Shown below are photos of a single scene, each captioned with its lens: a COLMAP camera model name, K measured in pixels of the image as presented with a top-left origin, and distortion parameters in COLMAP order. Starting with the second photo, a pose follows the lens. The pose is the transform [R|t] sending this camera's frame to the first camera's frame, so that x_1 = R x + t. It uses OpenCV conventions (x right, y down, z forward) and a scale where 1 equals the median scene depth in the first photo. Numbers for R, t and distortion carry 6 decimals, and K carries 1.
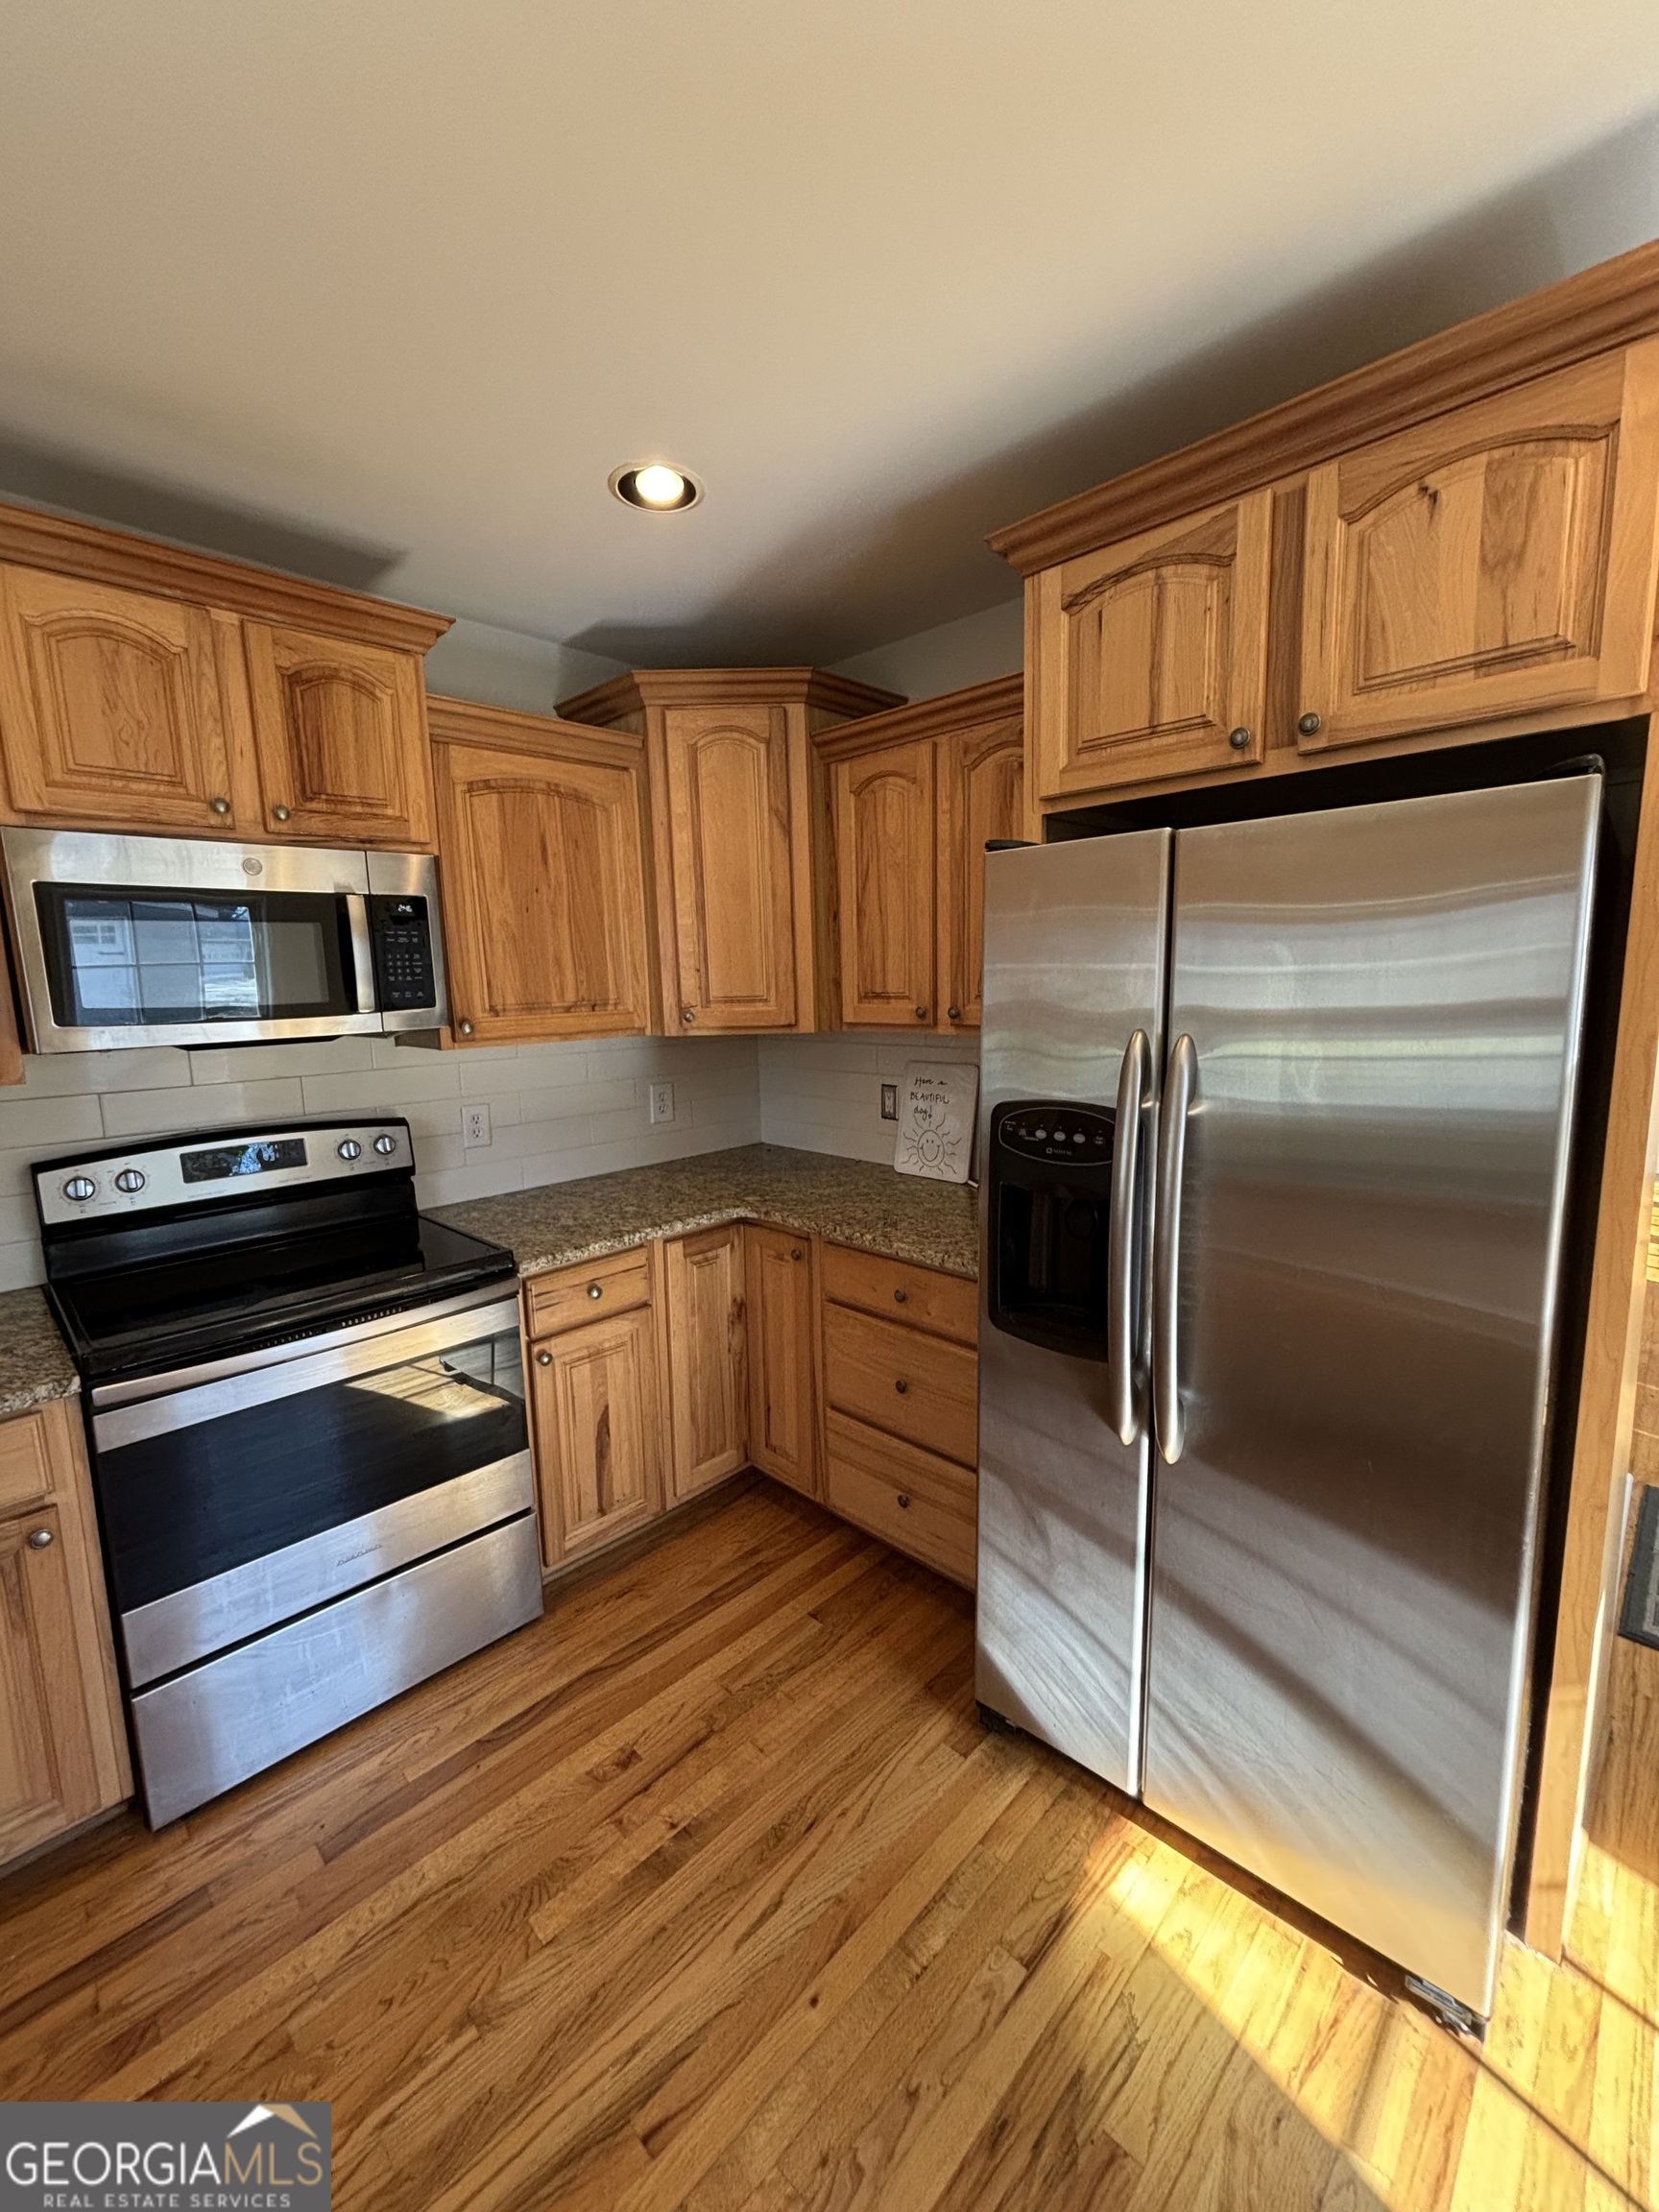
lens RADIAL K [[889.3, 0, 829.5], [0, 889.3, 1106.0], [0, 0, 1]] dist [-0.000187, 0.000484]
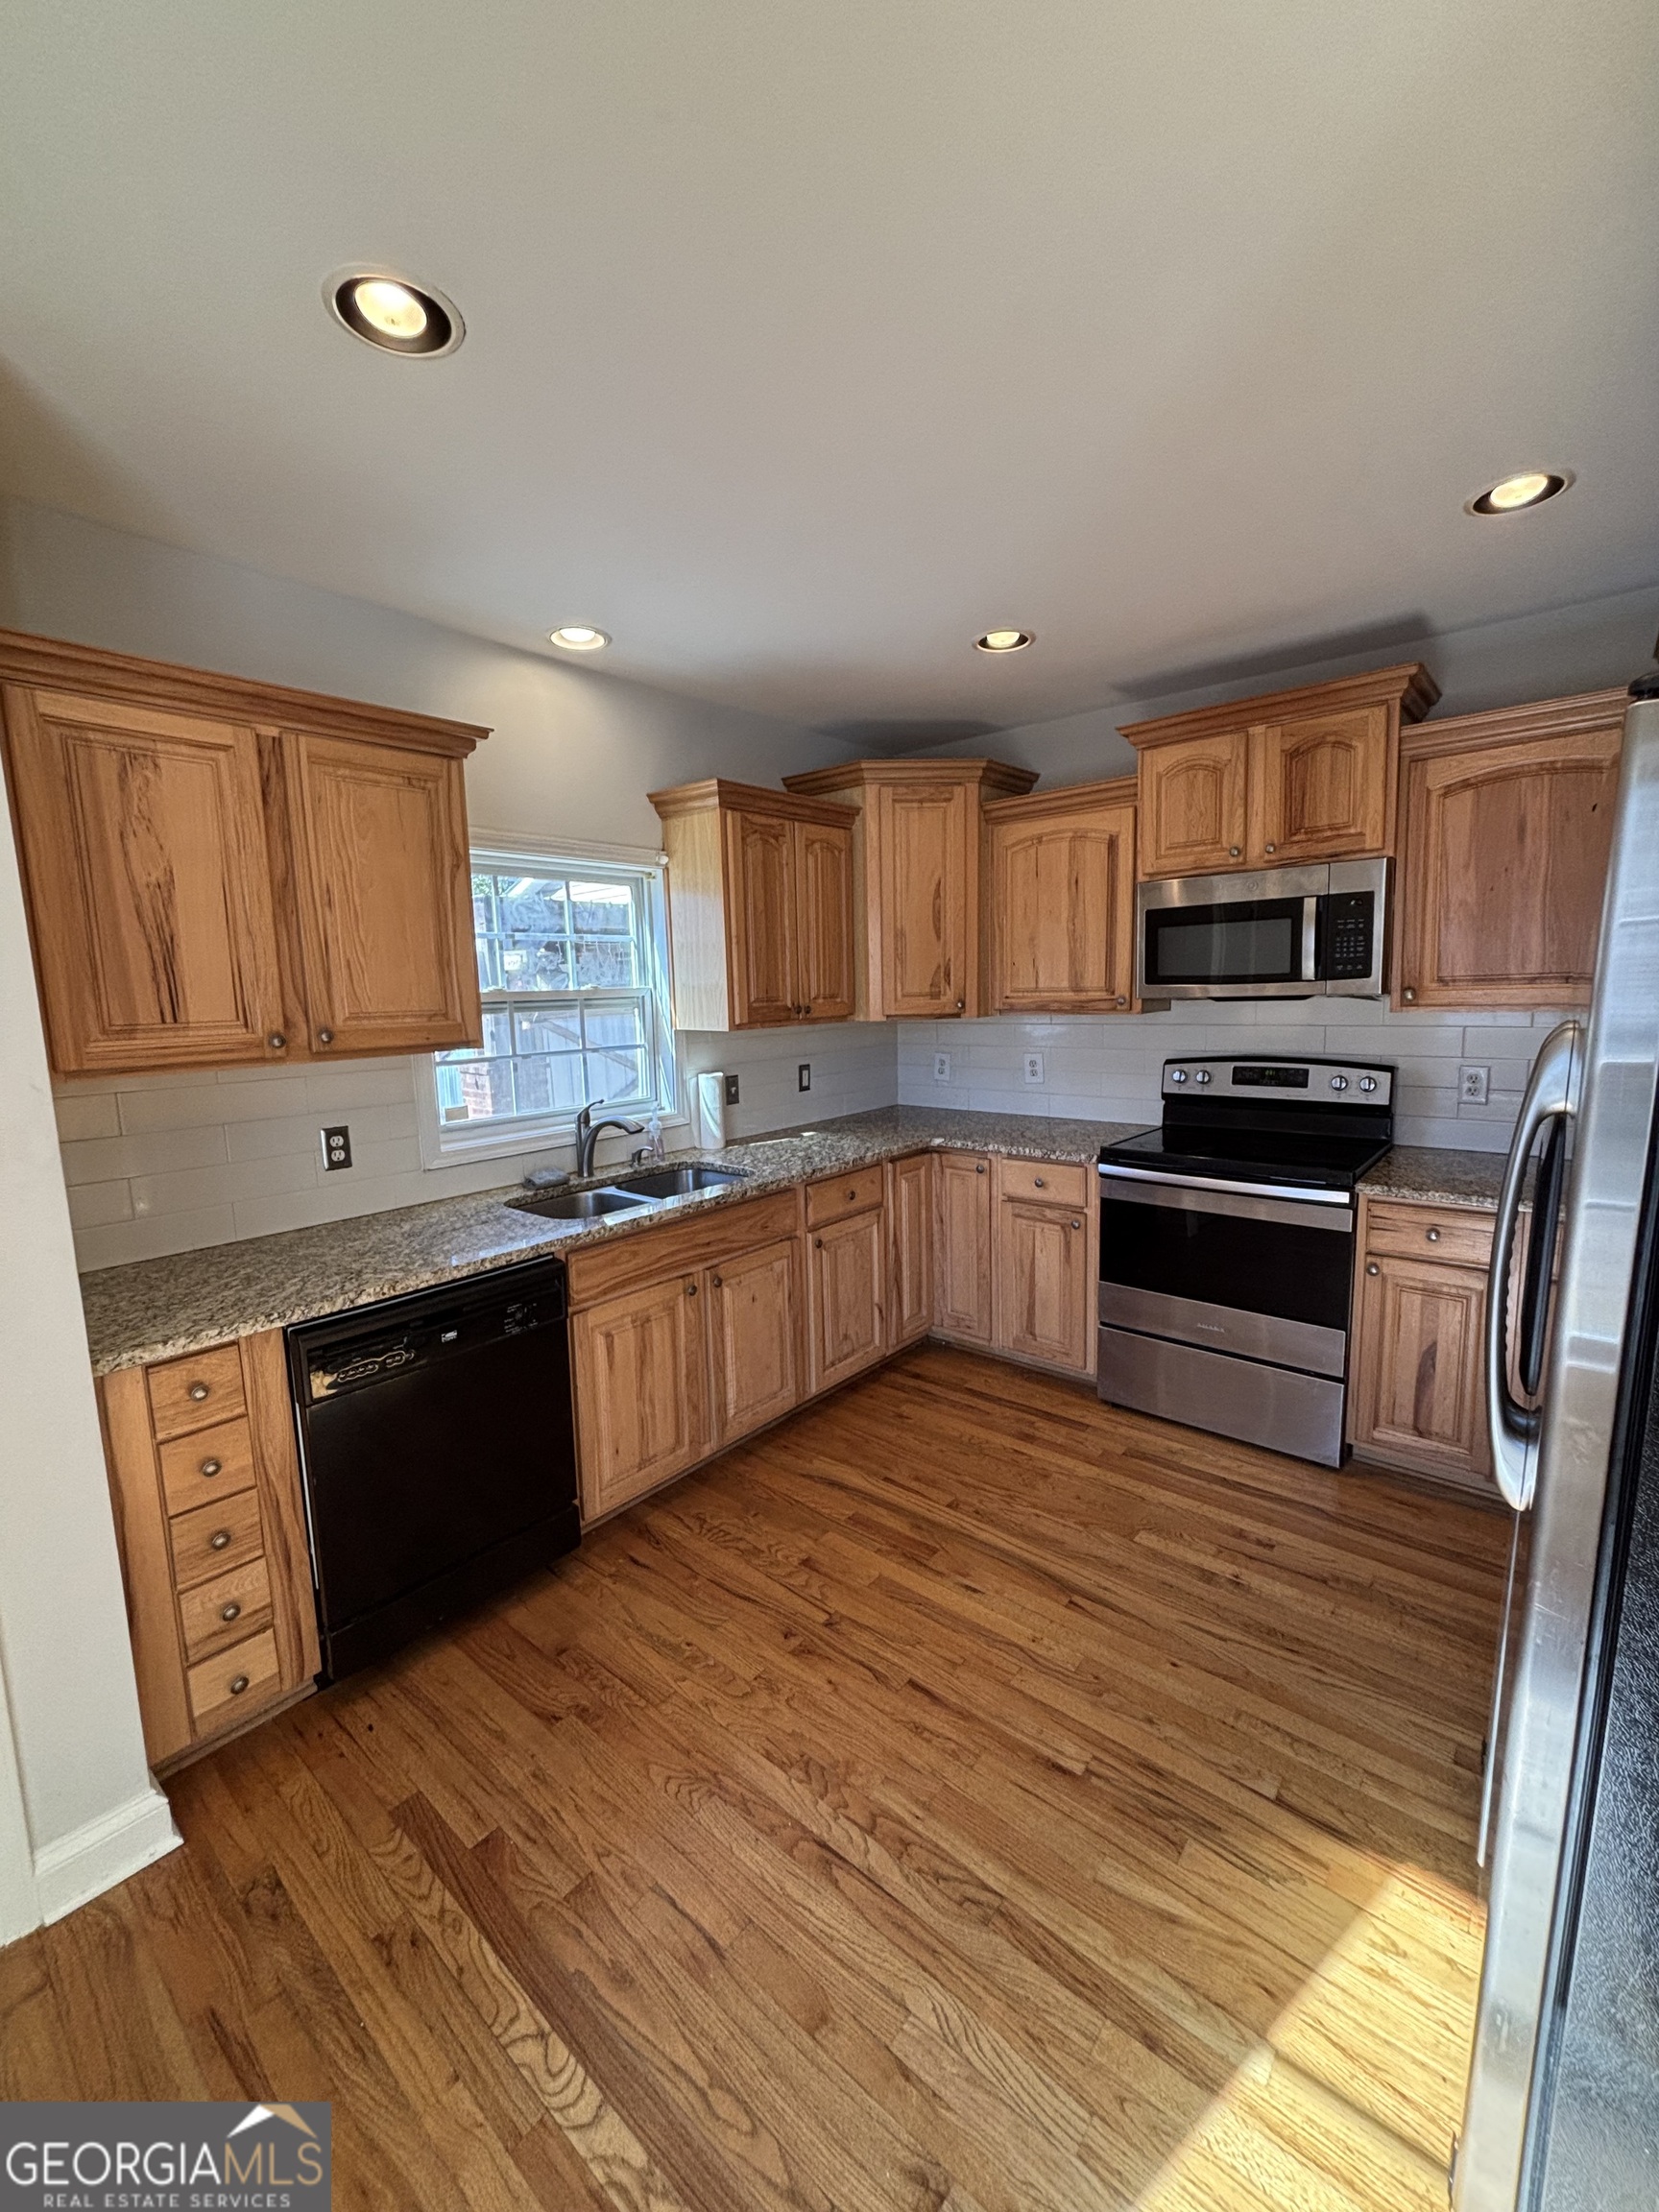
lens RADIAL K [[889.3, 0, 829.5], [0, 889.3, 1106.0], [0, 0, 1]] dist [-0.000187, 0.000484]
pose [[0.072999, 0.162743, -0.983964, 0.863607], [-0.113760, 0.981516, 0.153898, -0.041973], [0.990823, 0.100702, 0.090164, 0.148187]]
